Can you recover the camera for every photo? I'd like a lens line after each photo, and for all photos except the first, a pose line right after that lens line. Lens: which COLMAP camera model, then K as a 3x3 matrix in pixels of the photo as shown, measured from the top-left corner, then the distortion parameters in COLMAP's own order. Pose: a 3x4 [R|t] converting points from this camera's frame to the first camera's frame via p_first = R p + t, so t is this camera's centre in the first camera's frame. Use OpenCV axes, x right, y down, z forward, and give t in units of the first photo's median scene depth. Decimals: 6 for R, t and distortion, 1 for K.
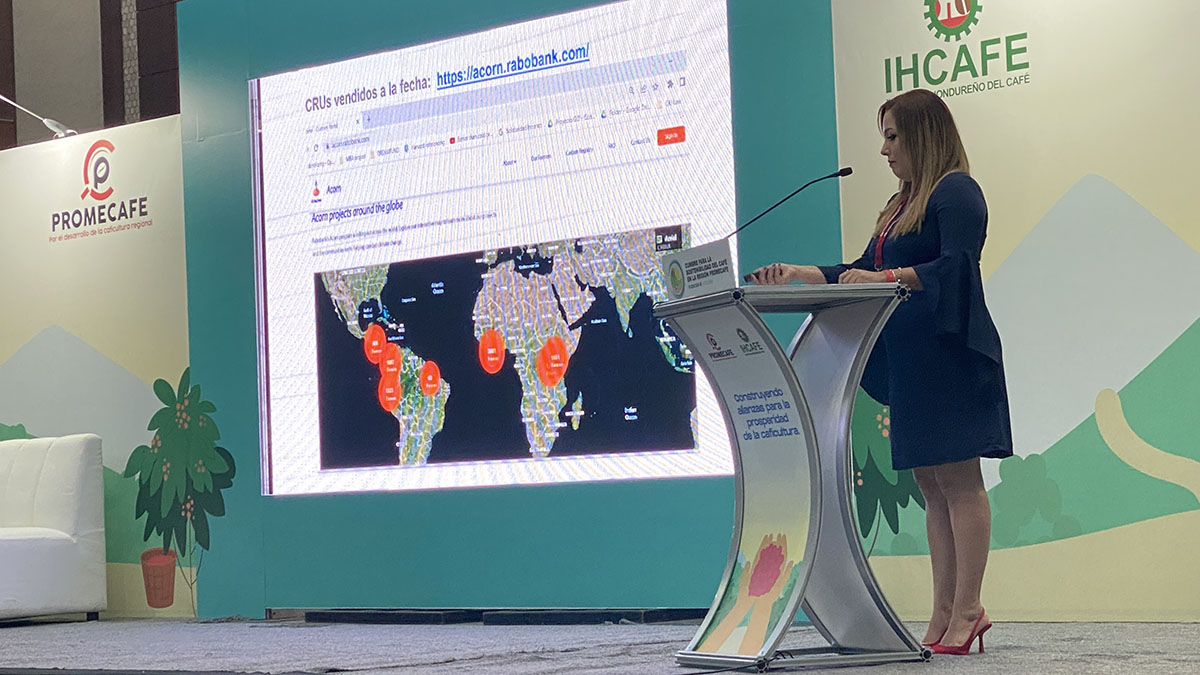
lens RADIAL K [[2717.4, 0, 600.1], [0, 2717.4, 337.9], [0, 0, 1]] dist [0.019997, 0.000000]
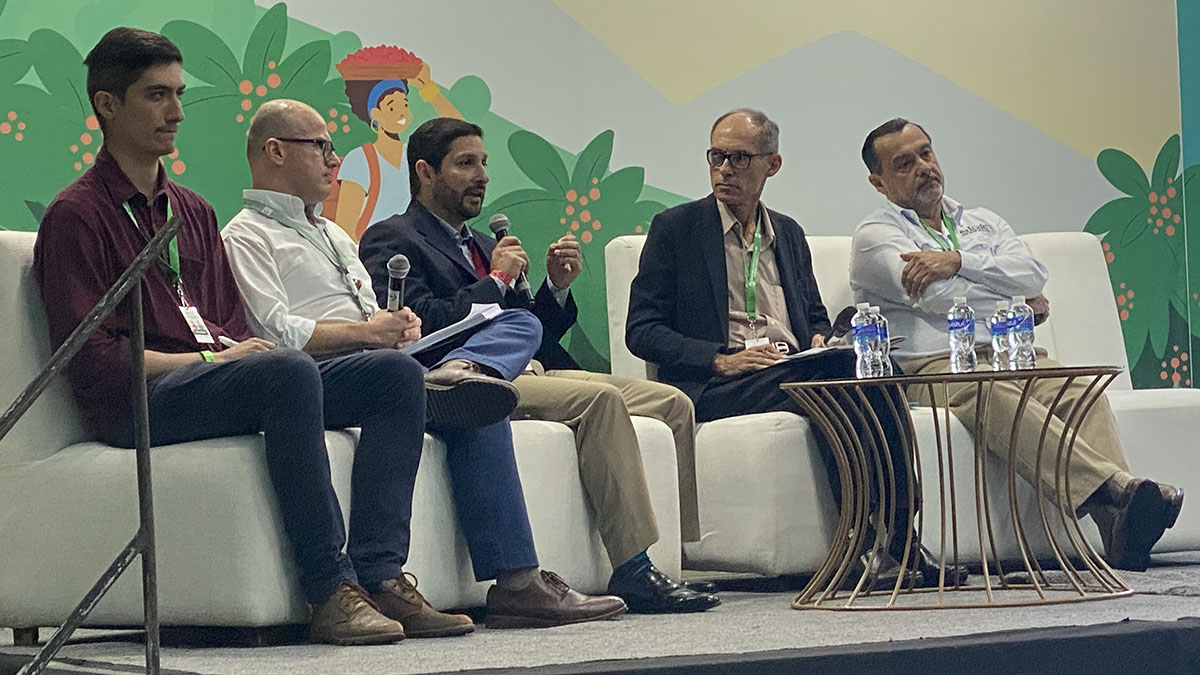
lens RADIAL K [[3960.7, 0, 600.1], [0, 3960.7, 337.1], [0, 0, 1]] dist [-0.198236, 0.000000]
pose [[0.001800, 0.059671, 0.998216, -1.027098], [-0.006693, 0.998196, -0.059658, 0.109092], [-0.999976, -0.006574, 0.002196, 1.122209]]
